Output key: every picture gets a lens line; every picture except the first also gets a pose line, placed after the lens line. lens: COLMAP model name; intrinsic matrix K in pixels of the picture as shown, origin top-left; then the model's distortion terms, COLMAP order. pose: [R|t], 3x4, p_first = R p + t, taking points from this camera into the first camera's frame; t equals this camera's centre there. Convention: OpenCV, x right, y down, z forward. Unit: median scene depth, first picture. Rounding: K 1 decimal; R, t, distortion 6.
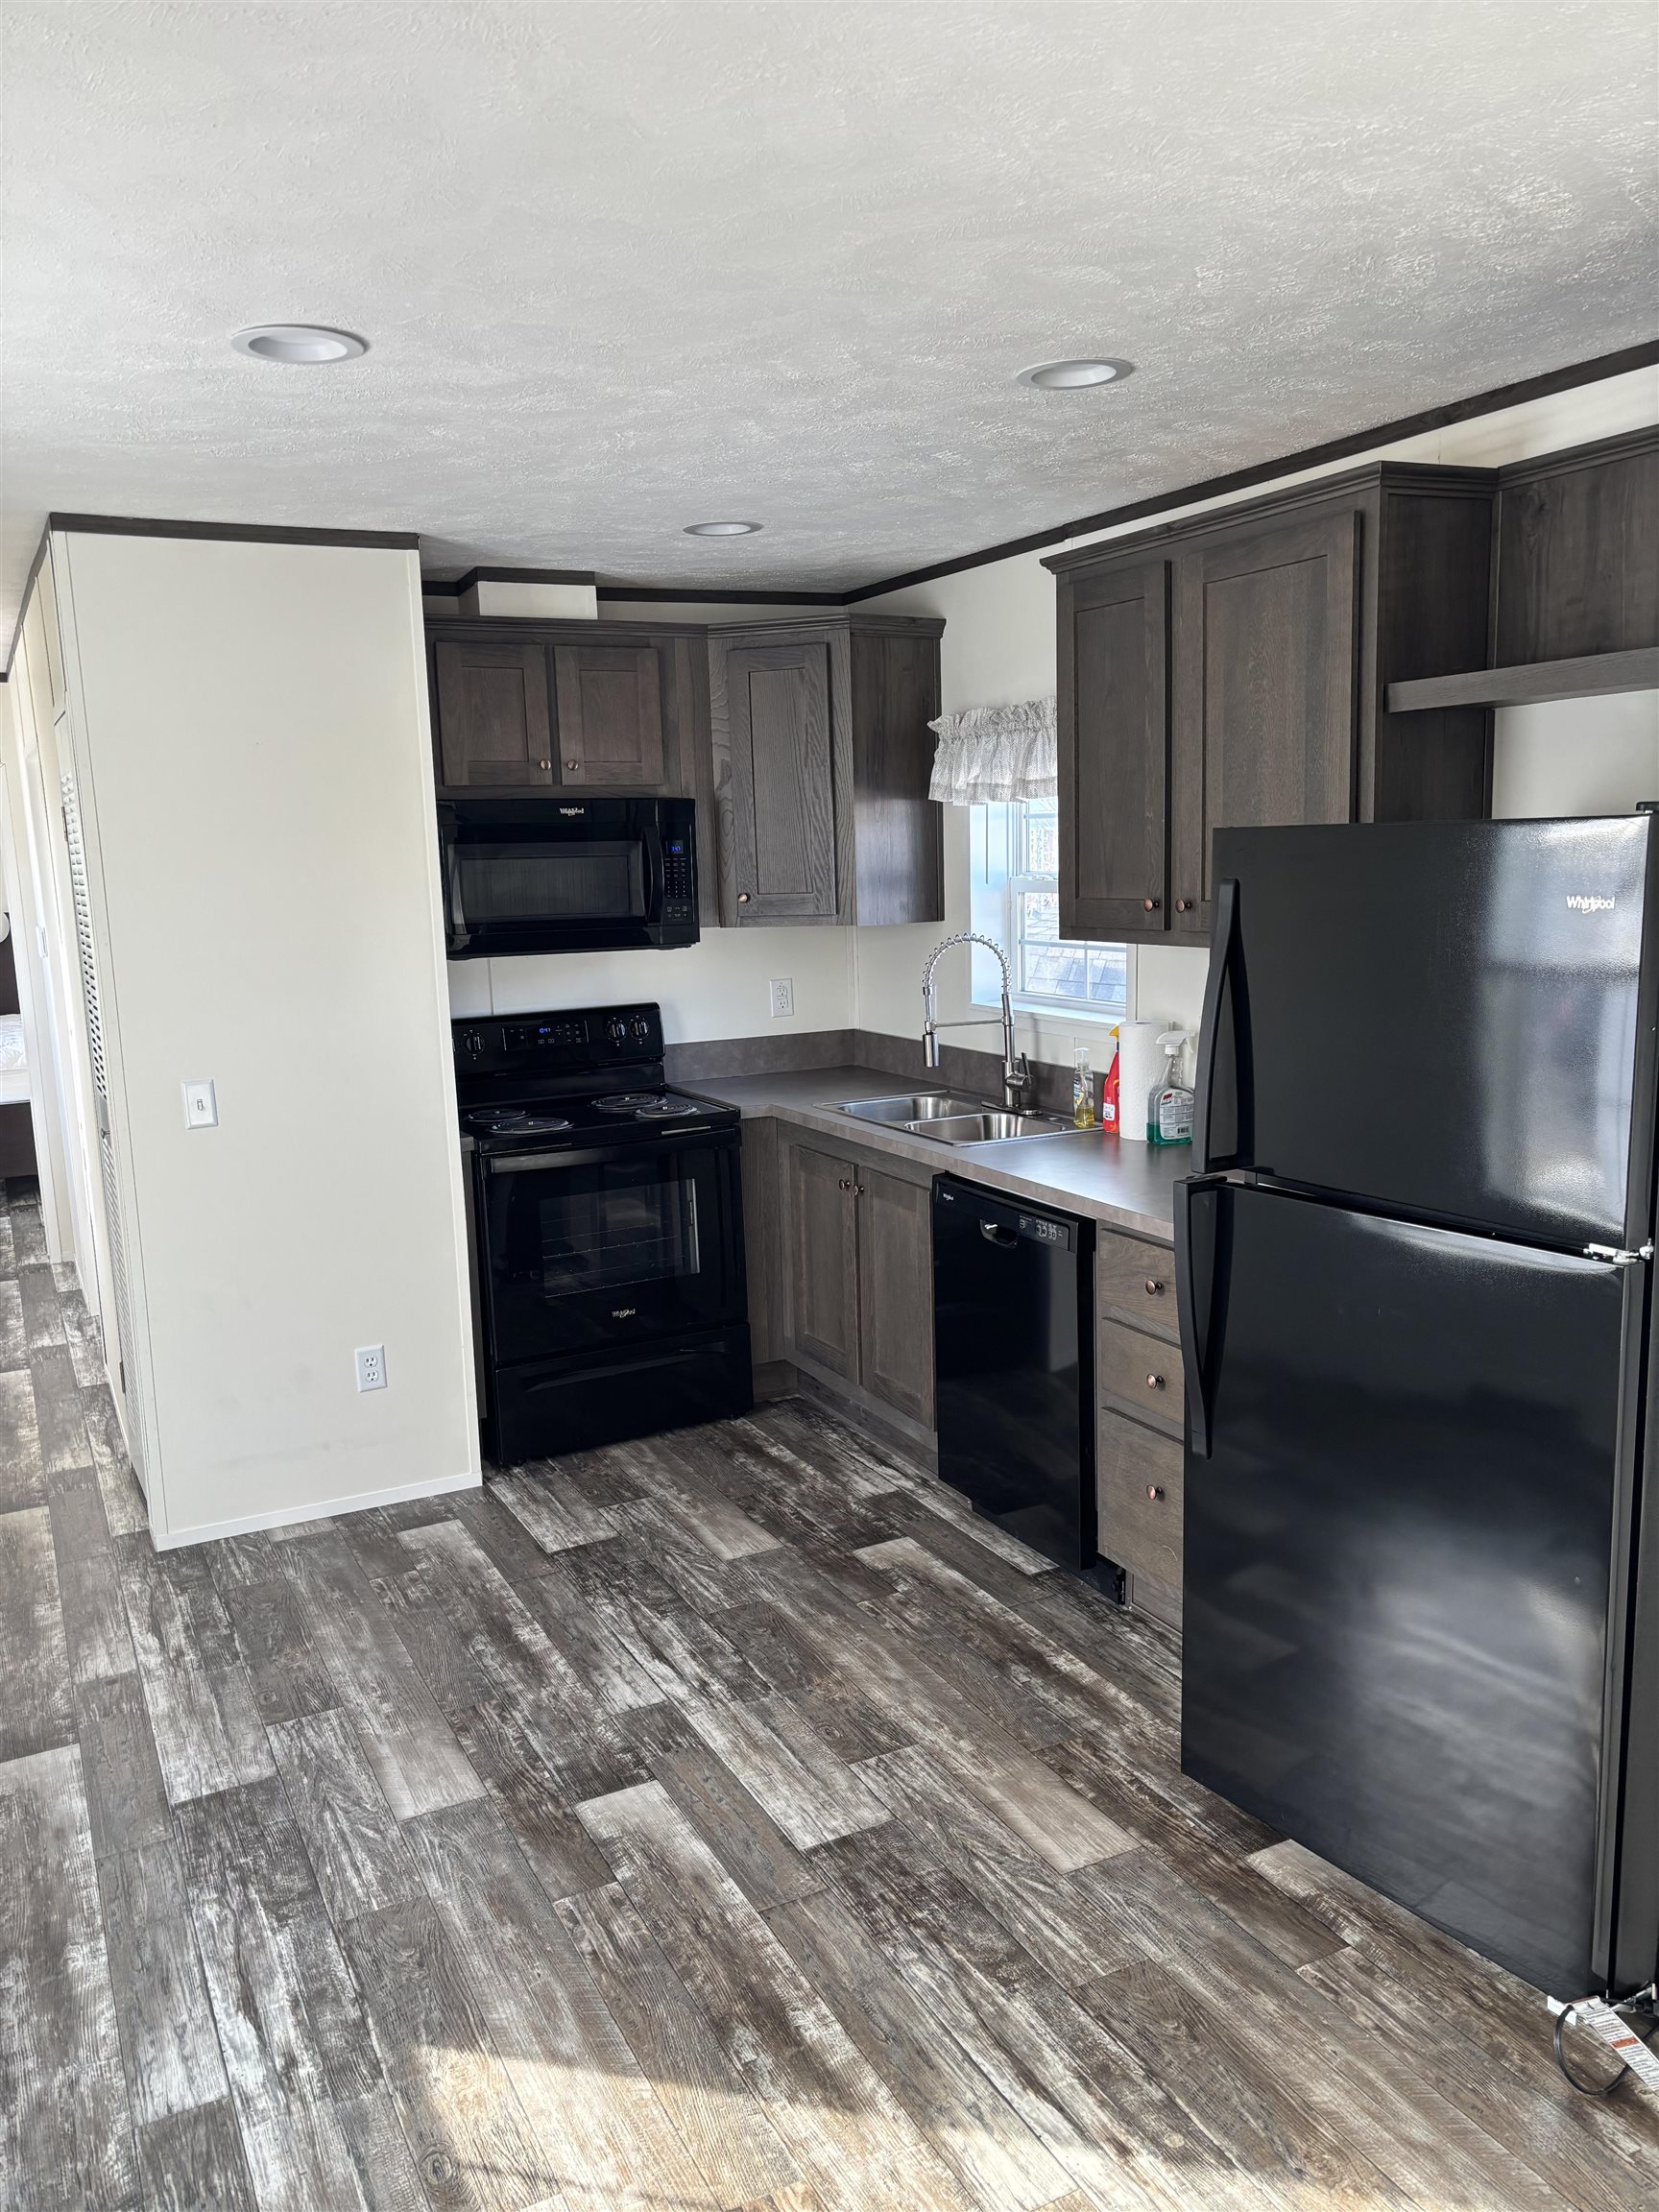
lens RADIAL K [[1625.0, 0, 829.5], [0, 1625.0, 1106.0], [0, 0, 1]] dist [-0.009287, 0.002385]
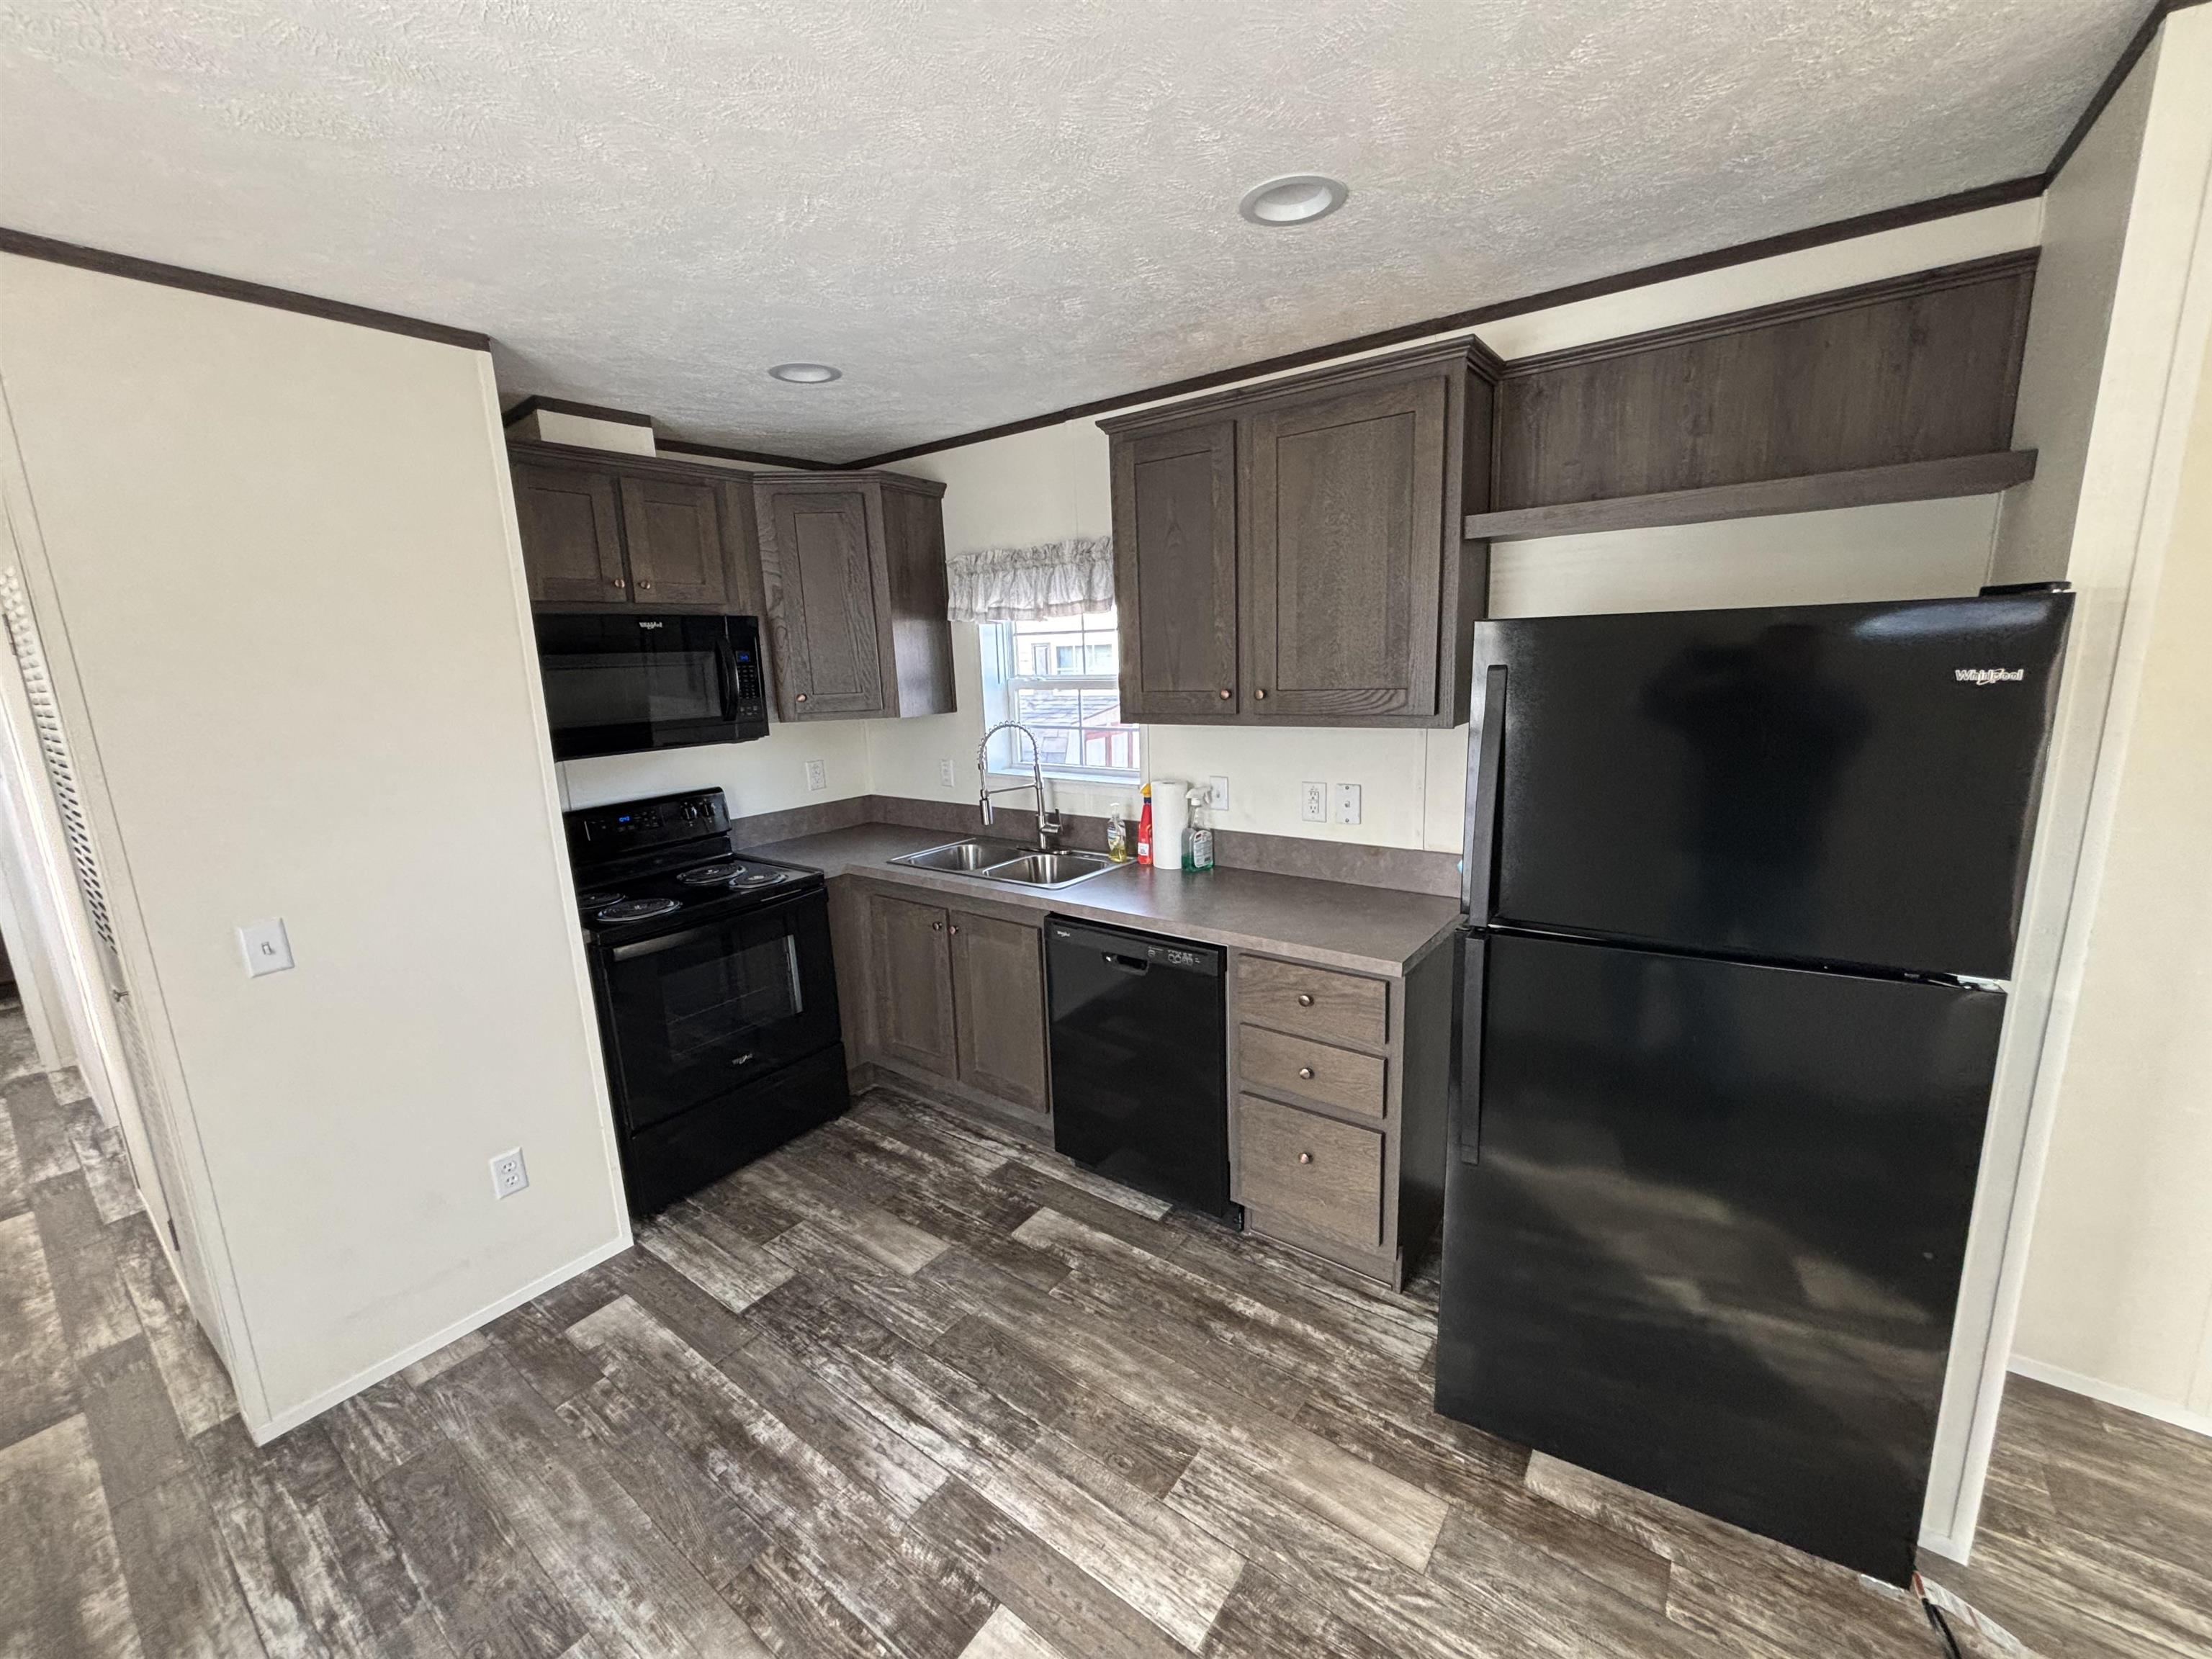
lens RADIAL K [[899.8, 0, 1096.9], [0, 899.8, 805.7], [0, 0, 1]] dist [0.011525, -0.000843]
pose [[0.902113, -0.081804, 0.423674, -0.150129], [0.082096, 0.996469, 0.017597, -0.040821], [-0.423618, 0.018908, 0.905644, 0.287798]]
